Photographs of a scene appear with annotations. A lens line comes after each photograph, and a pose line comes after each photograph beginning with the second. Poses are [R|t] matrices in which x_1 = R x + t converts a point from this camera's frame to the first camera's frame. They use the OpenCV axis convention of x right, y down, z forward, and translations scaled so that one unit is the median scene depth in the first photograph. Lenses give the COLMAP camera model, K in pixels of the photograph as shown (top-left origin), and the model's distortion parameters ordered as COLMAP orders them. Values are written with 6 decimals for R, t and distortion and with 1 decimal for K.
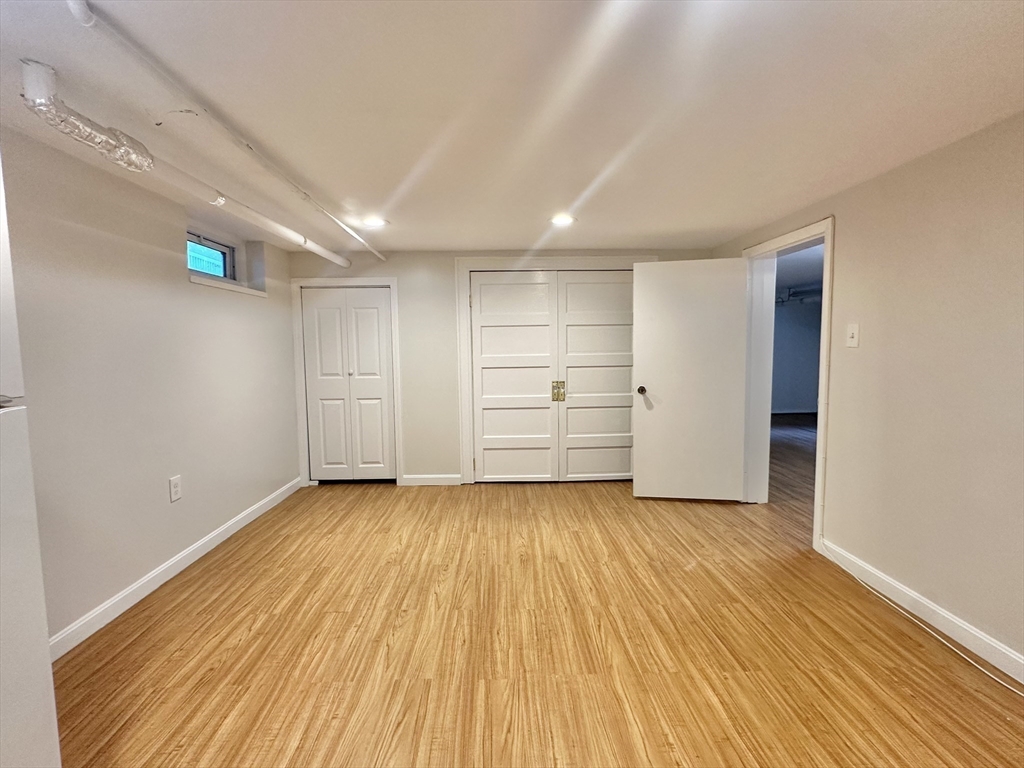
lens RADIAL K [[478.9, 0, 512.6], [0, 478.9, 379.2], [0, 0, 1]] dist [-0.000570, 0.000043]
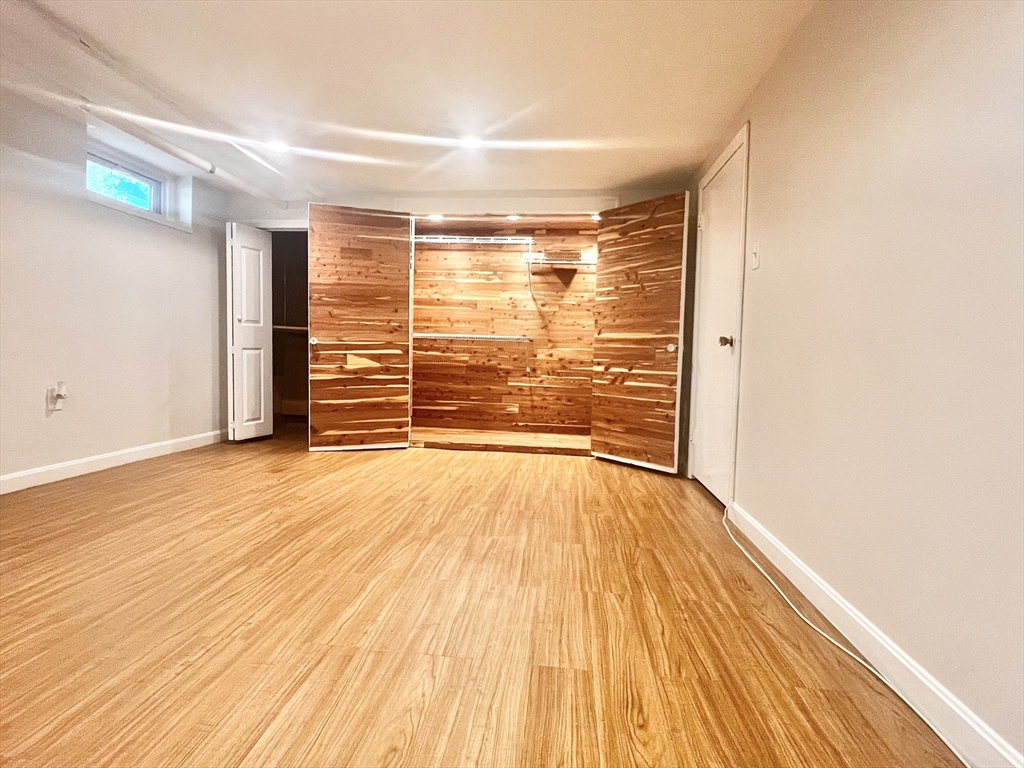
lens RADIAL K [[540.4, 0, 511.2], [0, 540.4, 388.1], [0, 0, 1]] dist [-0.004143, -0.000694]
pose [[0.991214, 0.036001, -0.127273, 0.495452], [-0.036805, 0.999315, -0.003969, 0.193824], [0.127043, 0.008618, 0.991860, -0.039541]]
